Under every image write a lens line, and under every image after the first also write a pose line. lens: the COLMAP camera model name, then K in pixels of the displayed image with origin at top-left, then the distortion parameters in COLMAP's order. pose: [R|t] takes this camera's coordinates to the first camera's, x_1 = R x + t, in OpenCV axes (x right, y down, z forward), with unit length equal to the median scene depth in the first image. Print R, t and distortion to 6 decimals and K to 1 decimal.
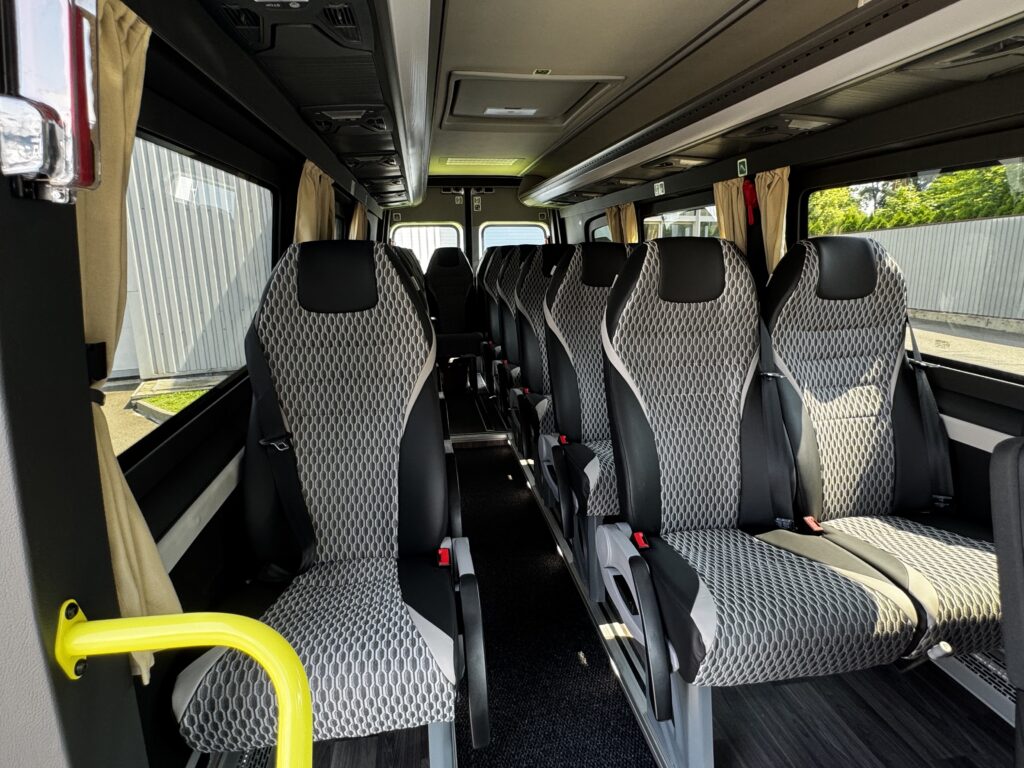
lens RADIAL K [[575.4, 0, 512.3], [0, 575.4, 381.1], [0, 0, 1]] dist [-0.006632, 0.001634]
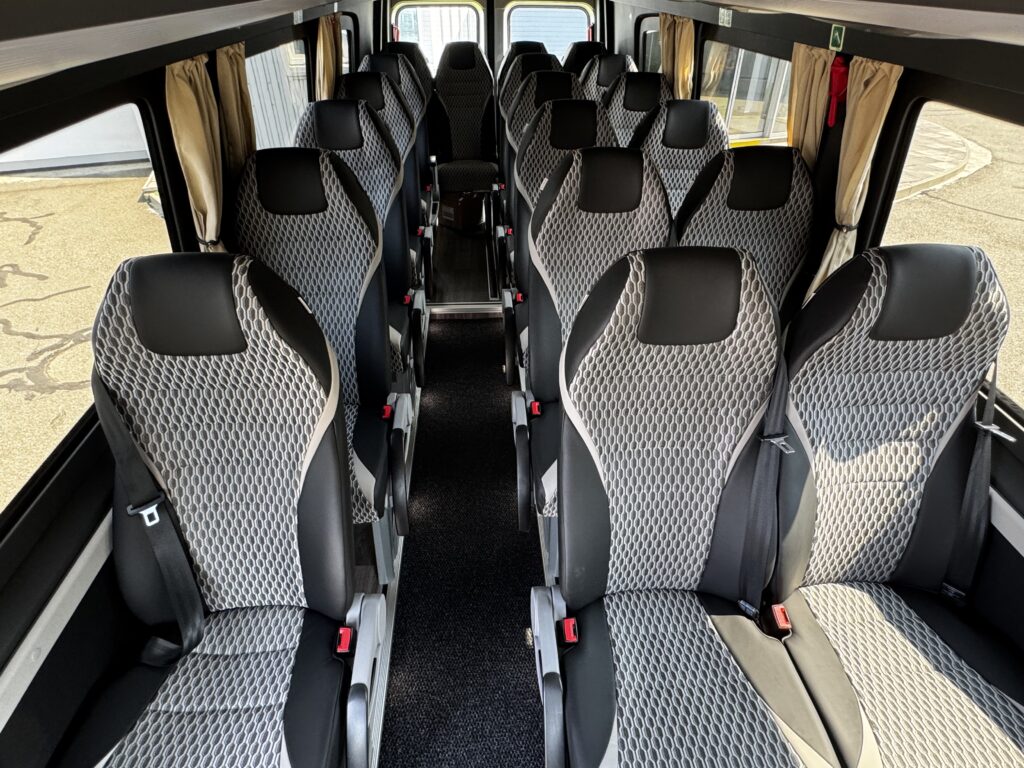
lens RADIAL K [[575.4, 0, 511.2], [0, 575.4, 384.2], [0, 0, 1]] dist [-0.006632, 0.001634]
pose [[0.994979, 0.074484, -0.066844, 0.142581], [-0.042480, 0.919072, 0.391793, -0.353956], [0.090617, -0.386986, 0.917622, 0.288111]]
